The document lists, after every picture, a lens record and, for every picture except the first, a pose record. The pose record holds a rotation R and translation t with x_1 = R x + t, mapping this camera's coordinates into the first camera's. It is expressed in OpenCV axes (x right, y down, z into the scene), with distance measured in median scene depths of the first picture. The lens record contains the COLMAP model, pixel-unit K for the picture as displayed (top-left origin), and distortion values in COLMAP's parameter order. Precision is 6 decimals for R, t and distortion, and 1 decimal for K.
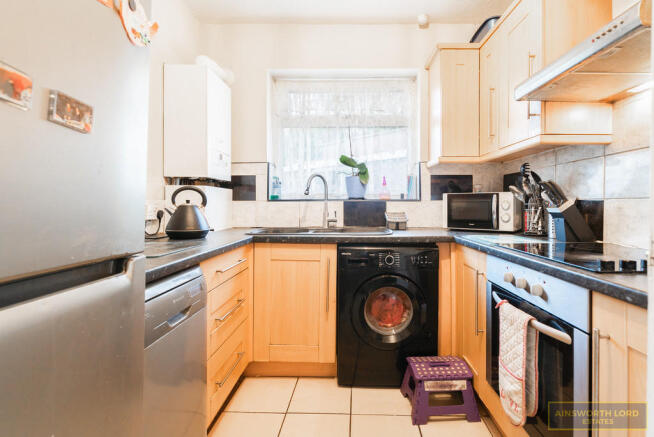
lens RADIAL K [[301.6, 0, 329.9], [0, 301.6, 204.0], [0, 0, 1]] dist [-0.001957, 0.001330]
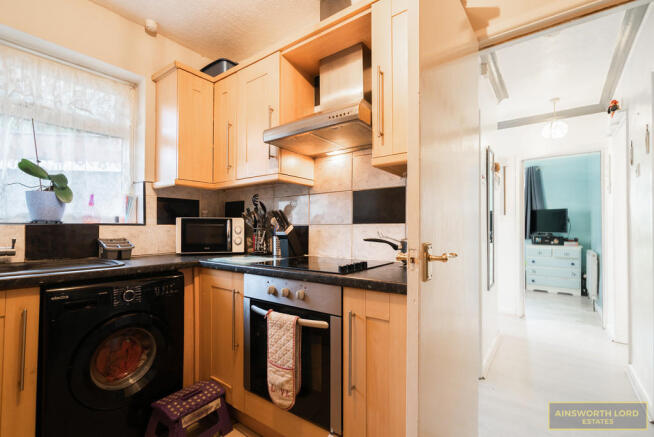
lens RADIAL K [[301.6, 0, 326.8], [0, 301.6, 223.6], [0, 0, 1]] dist [-0.001957, 0.001330]
pose [[0.612128, 0.011899, 0.790669, -0.123796], [0.001573, 0.999866, -0.016264, 0.000513], [-0.790757, 0.011199, 0.612027, 0.052012]]
